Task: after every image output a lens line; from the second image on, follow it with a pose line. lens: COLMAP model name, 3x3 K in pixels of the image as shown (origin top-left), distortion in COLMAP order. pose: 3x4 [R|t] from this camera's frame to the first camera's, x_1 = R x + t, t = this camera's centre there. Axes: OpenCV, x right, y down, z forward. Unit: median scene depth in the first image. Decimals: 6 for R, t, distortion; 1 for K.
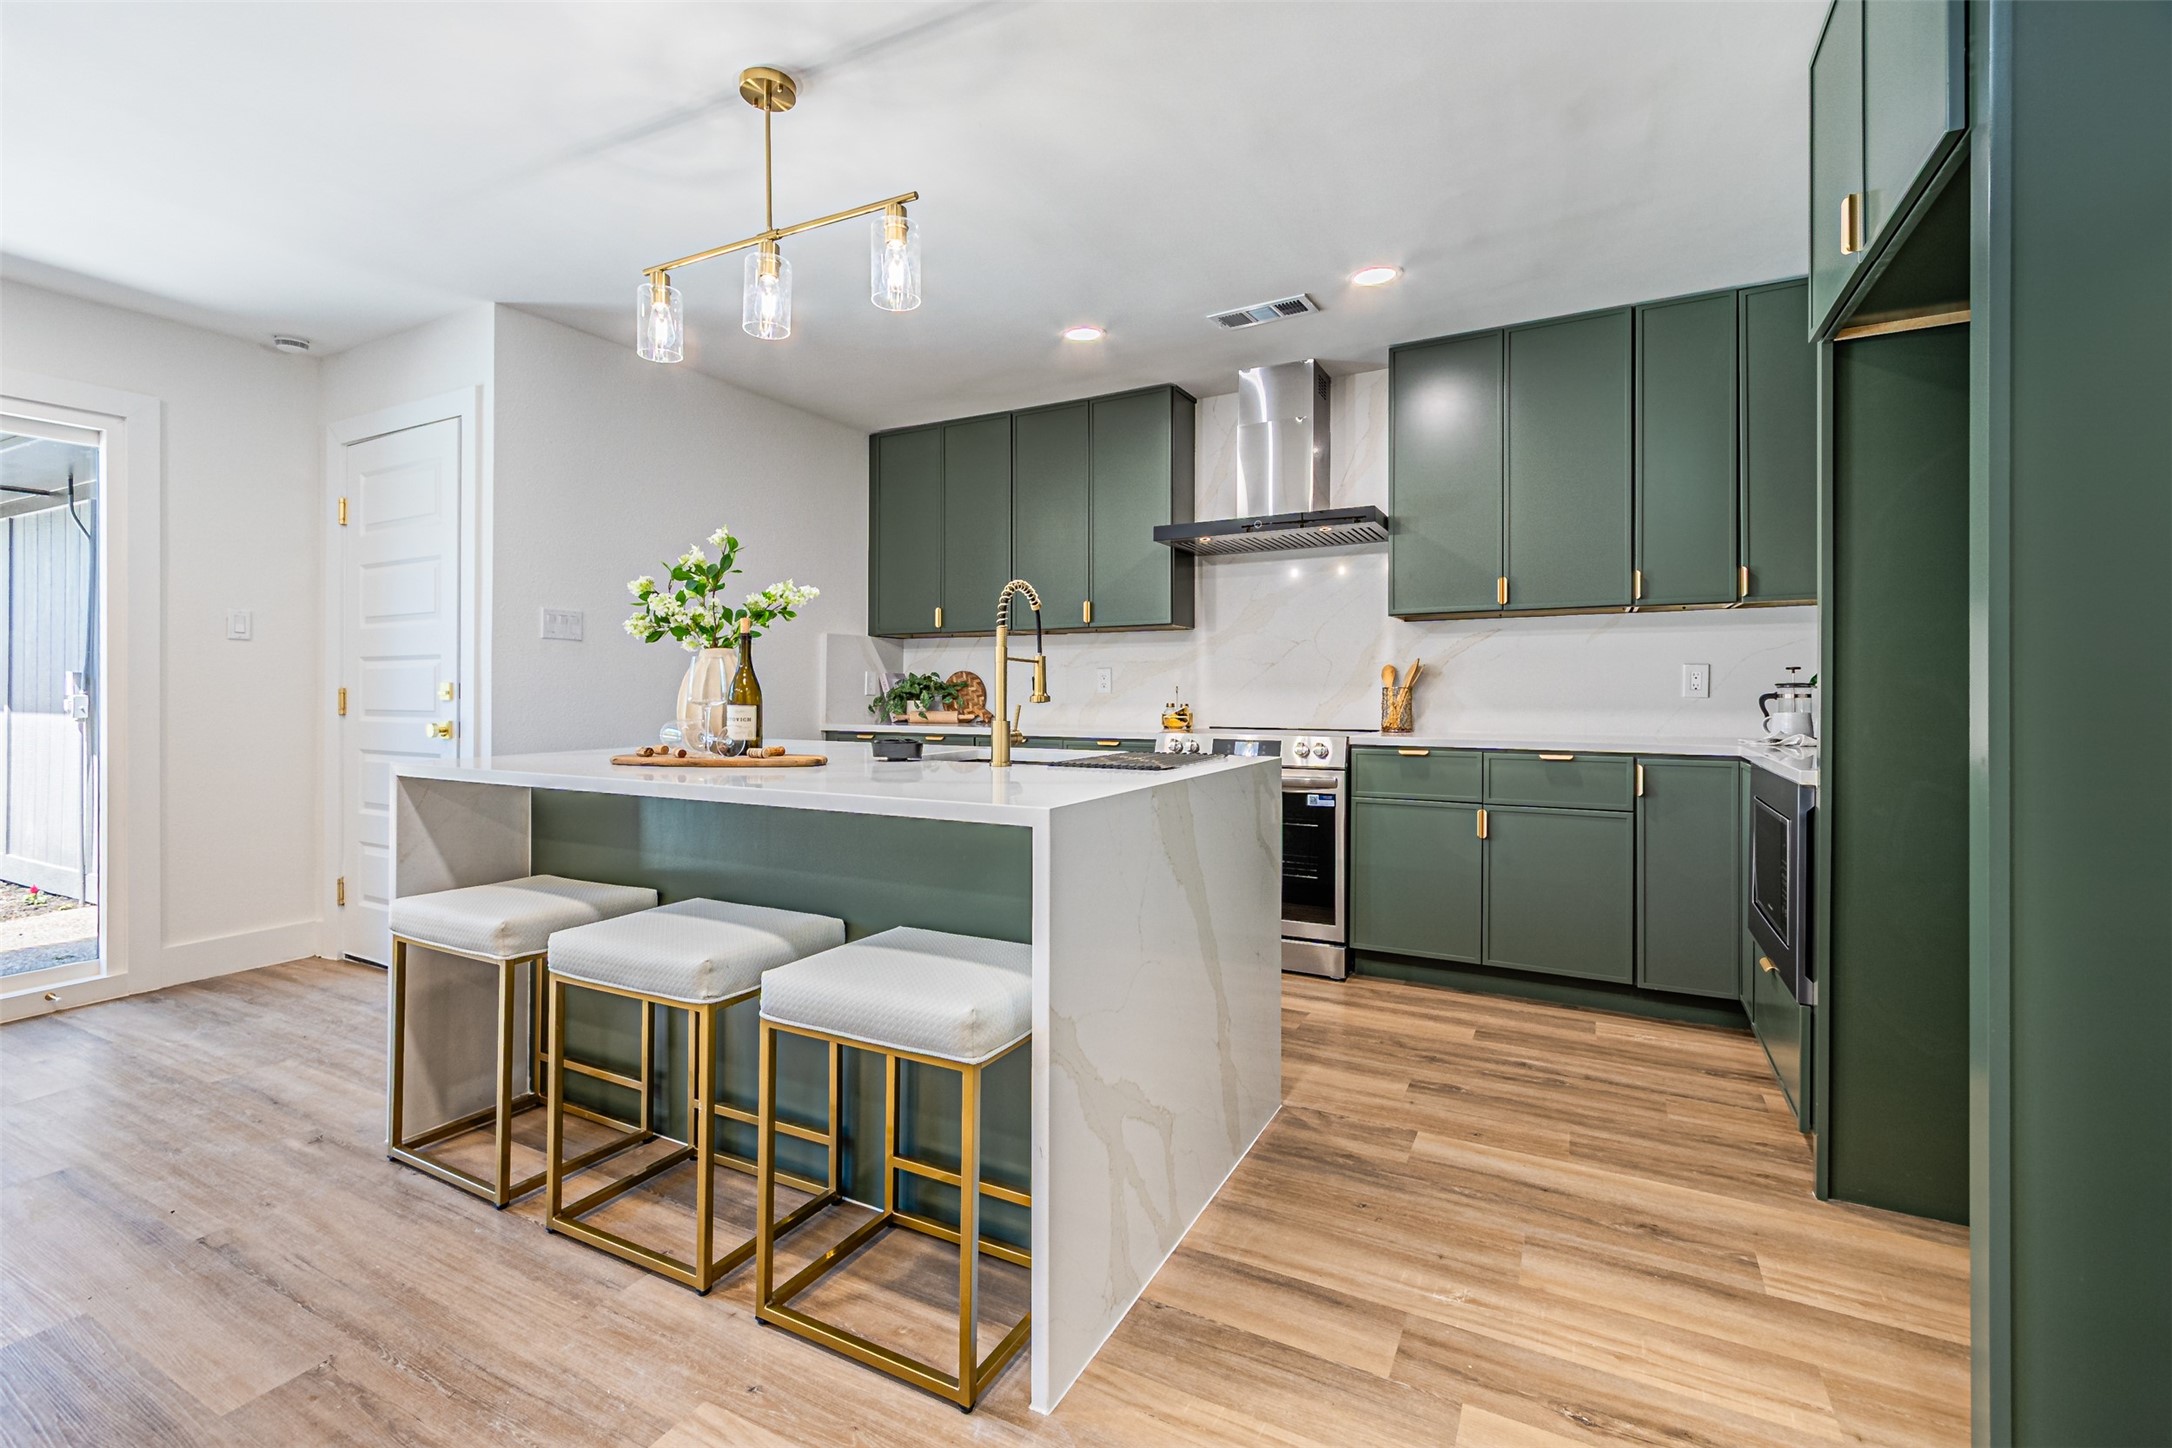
lens RADIAL K [[969.1, 0, 1078.4], [0, 969.1, 686.6], [0, 0, 1]] dist [0.011414, -0.003910]
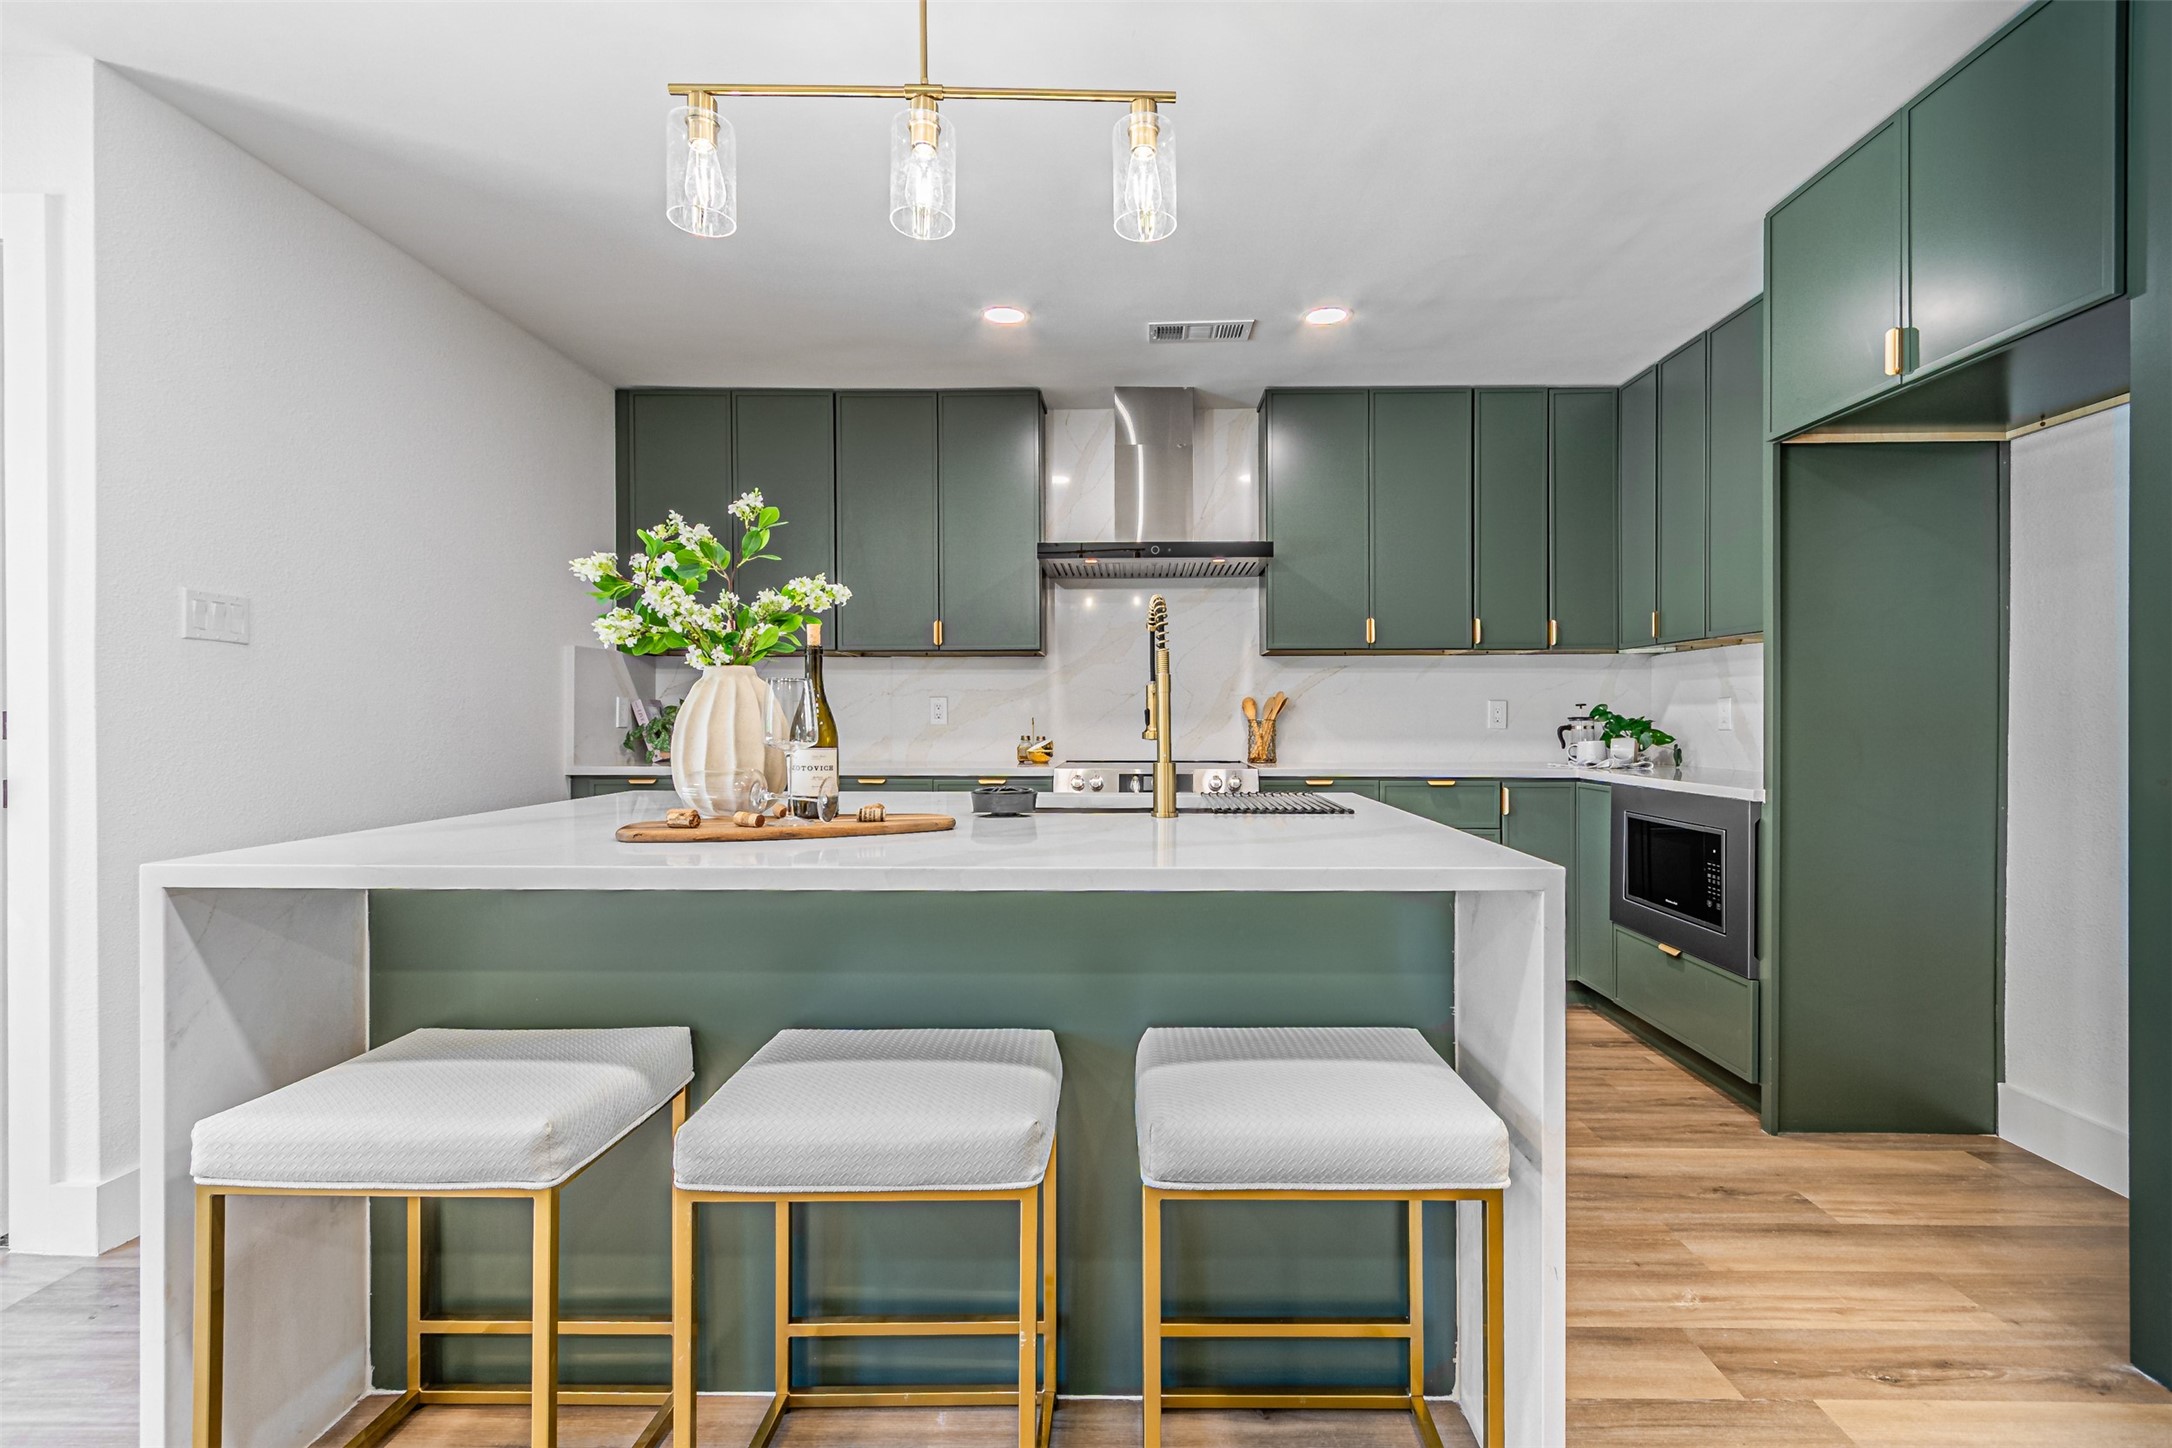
lens RADIAL K [[969.1, 0, 1145.3], [0, 969.1, 718.5], [0, 0, 1]] dist [0.011414, -0.003910]
pose [[0.876809, 0.001173, 0.480837, -0.401320], [-0.002287, 0.999996, 0.001730, -0.002583], [-0.480833, -0.002616, 0.876809, 0.224705]]
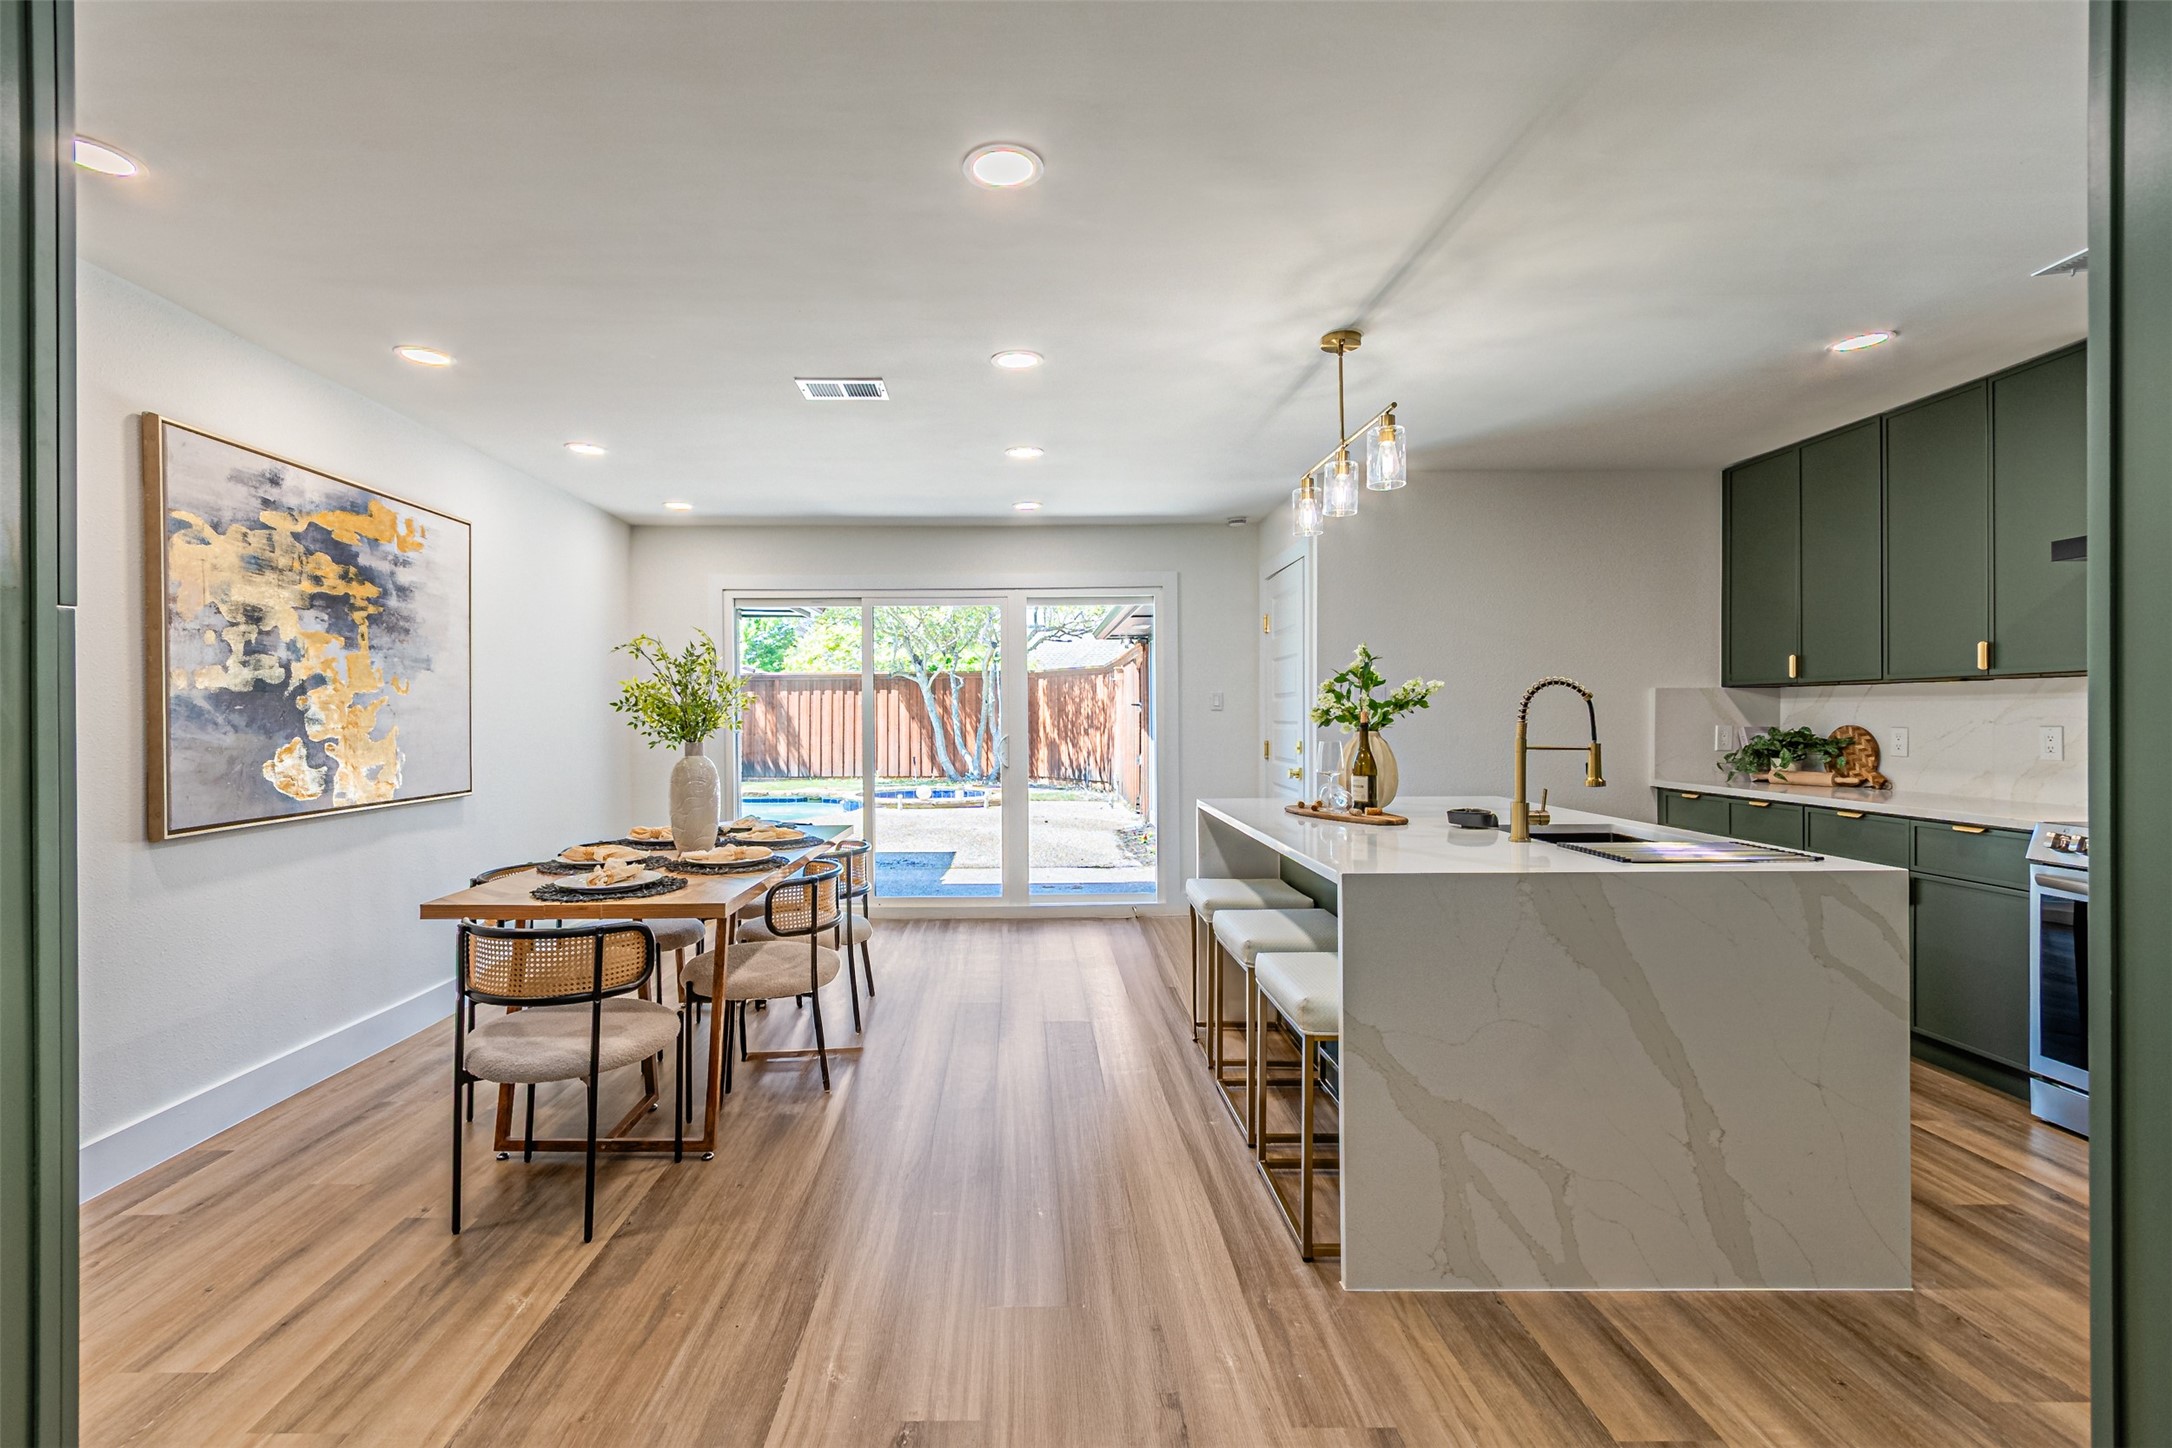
lens RADIAL K [[969.1, 0, 1024.2], [0, 969.1, 711.7], [0, 0, 1]] dist [0.011414, -0.003910]
pose [[0.470640, -0.004663, -0.882313, 0.537739], [0.008524, 0.999963, -0.000738, -0.062252], [0.882284, -0.007173, 0.470663, -0.052519]]
